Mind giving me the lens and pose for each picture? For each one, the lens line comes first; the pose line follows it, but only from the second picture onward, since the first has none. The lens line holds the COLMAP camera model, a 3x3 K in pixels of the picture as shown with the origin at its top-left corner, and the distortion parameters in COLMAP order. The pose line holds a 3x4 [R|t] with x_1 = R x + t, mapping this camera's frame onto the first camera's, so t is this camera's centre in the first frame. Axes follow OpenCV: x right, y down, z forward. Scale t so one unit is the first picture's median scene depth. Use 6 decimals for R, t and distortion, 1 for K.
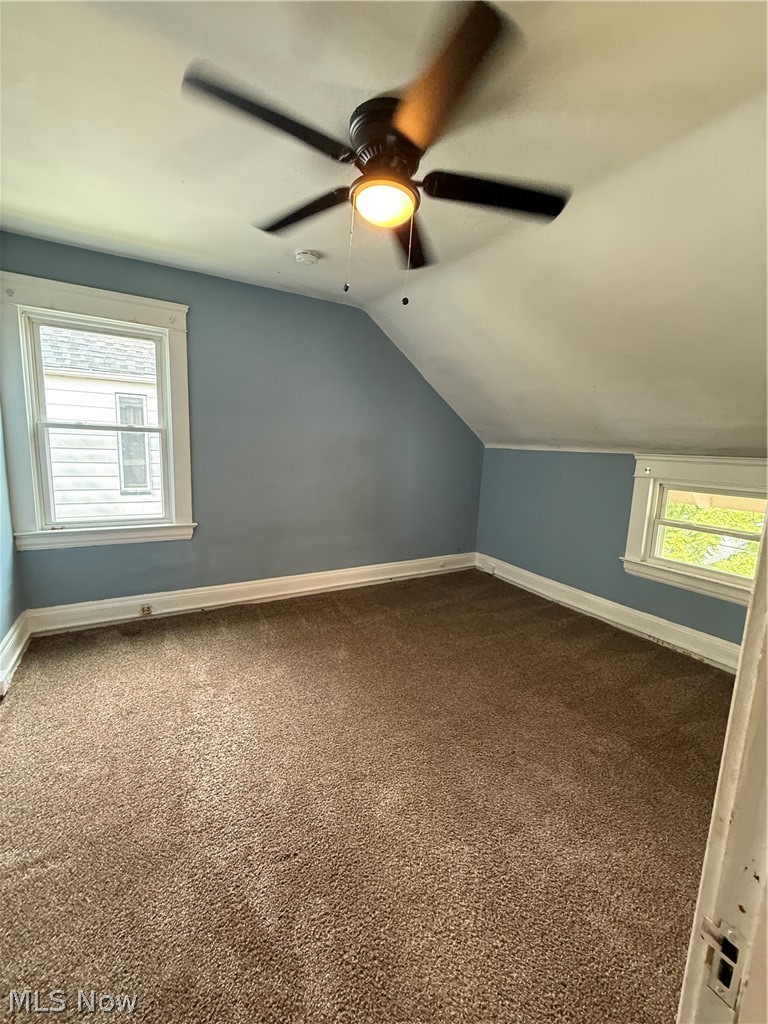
lens RADIAL K [[410.6, 0, 385.8], [0, 410.6, 508.0], [0, 0, 1]] dist [-0.000694, -0.000049]
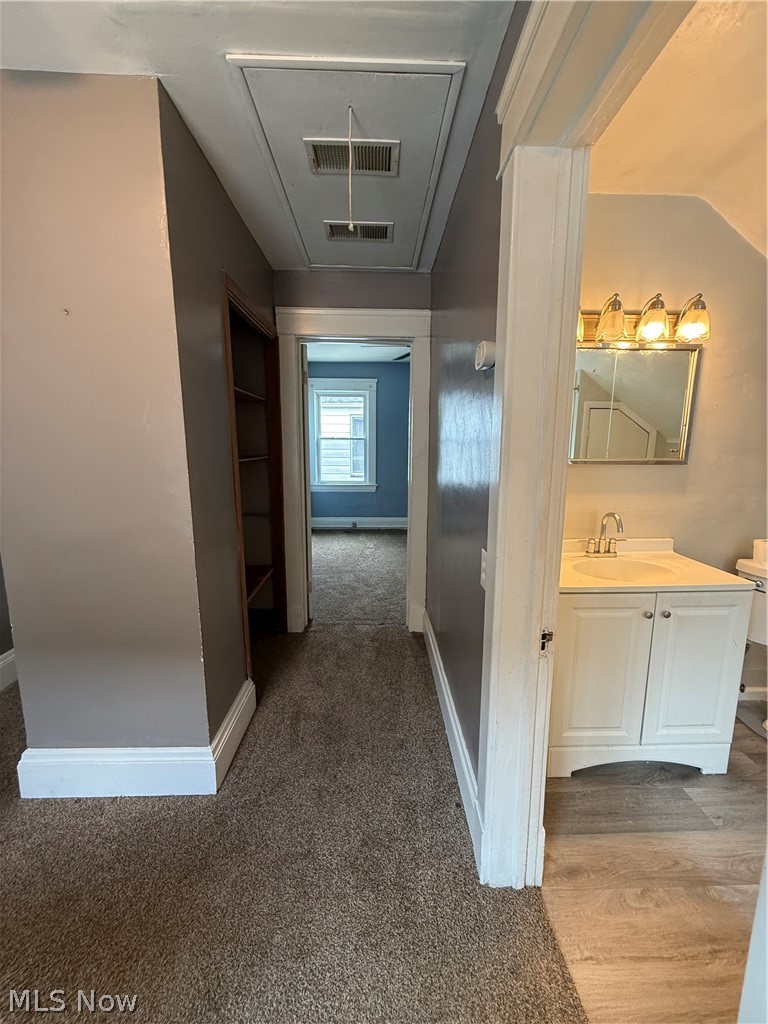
lens RADIAL K [[410.6, 0, 385.8], [0, 410.6, 508.0], [0, 0, 1]] dist [-0.000694, -0.000049]
pose [[0.867646, 0.038526, -0.495688, 0.606955], [-0.043337, 0.999059, 0.001792, 0.154919], [0.495291, 0.019927, 0.868499, -0.765476]]
